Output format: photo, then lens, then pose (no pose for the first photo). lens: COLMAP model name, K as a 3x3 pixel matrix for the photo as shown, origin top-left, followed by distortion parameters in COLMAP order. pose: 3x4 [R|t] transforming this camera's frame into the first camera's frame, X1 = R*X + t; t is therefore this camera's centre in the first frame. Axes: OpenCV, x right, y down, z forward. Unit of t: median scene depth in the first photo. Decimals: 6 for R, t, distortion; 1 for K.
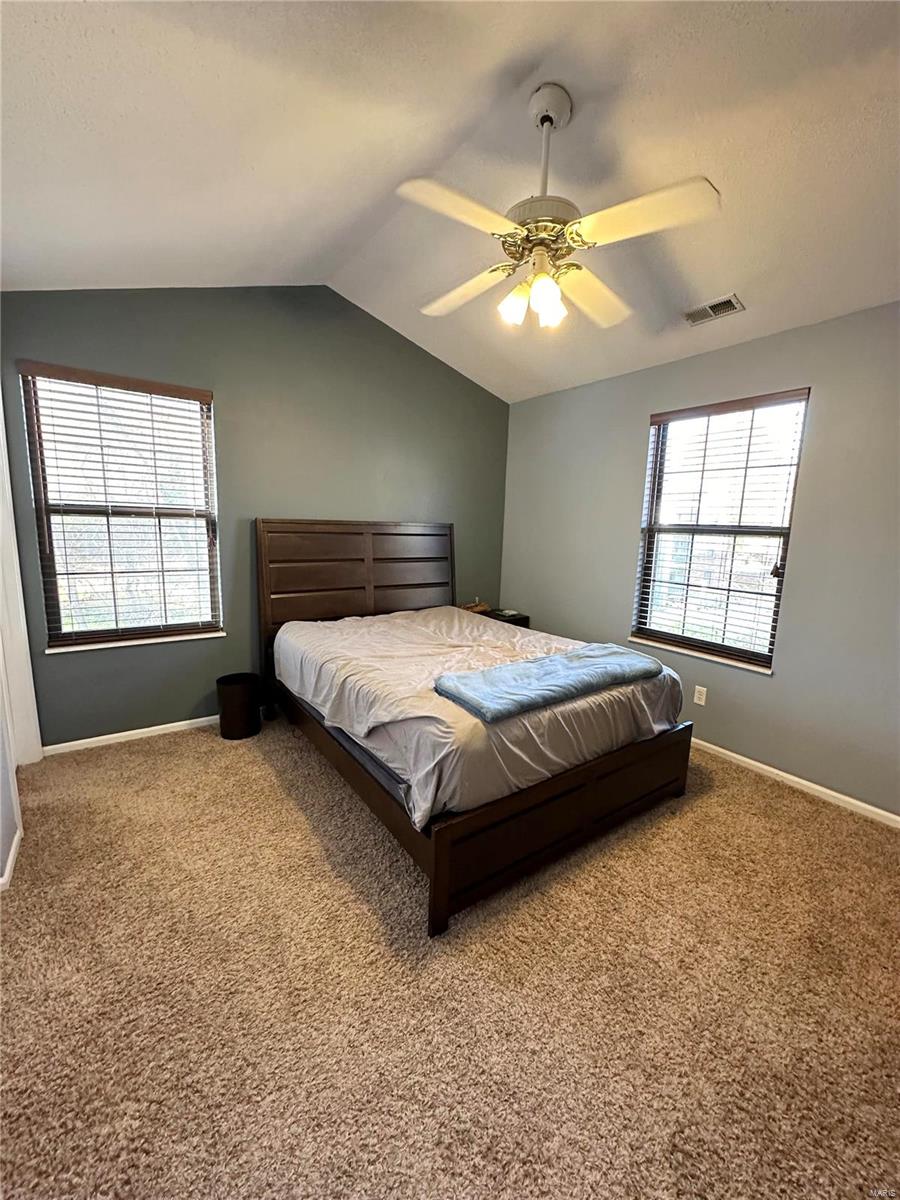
lens RADIAL K [[478.4, 0, 451.5], [0, 478.4, 599.2], [0, 0, 1]] dist [-0.003026, 0.000649]
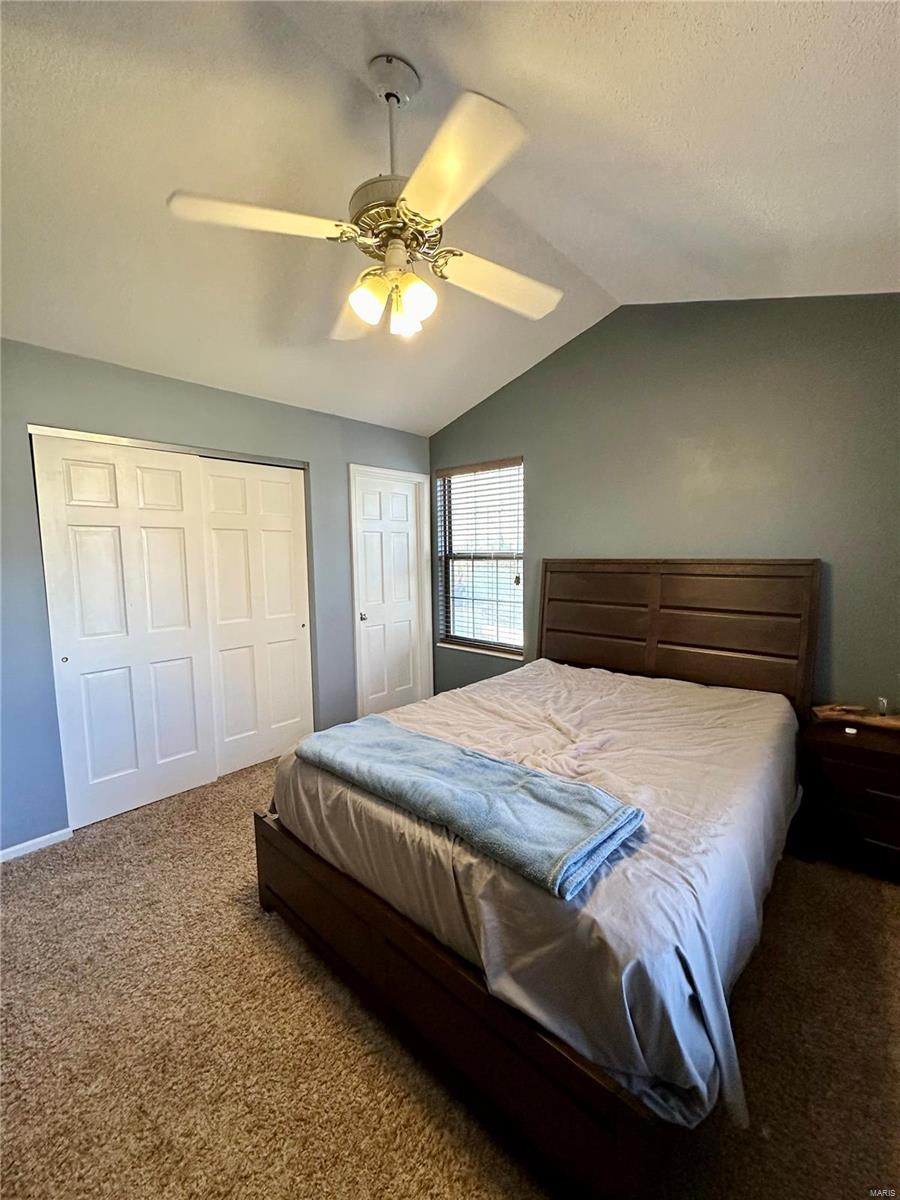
lens RADIAL K [[478.4, 0, 451.5], [0, 478.4, 599.2], [0, 0, 1]] dist [-0.003026, 0.000649]
pose [[0.208372, 0.060180, -0.976196, 0.680262], [-0.138963, 0.989801, 0.031357, -0.092443], [0.968127, 0.129121, 0.214610, 0.635610]]
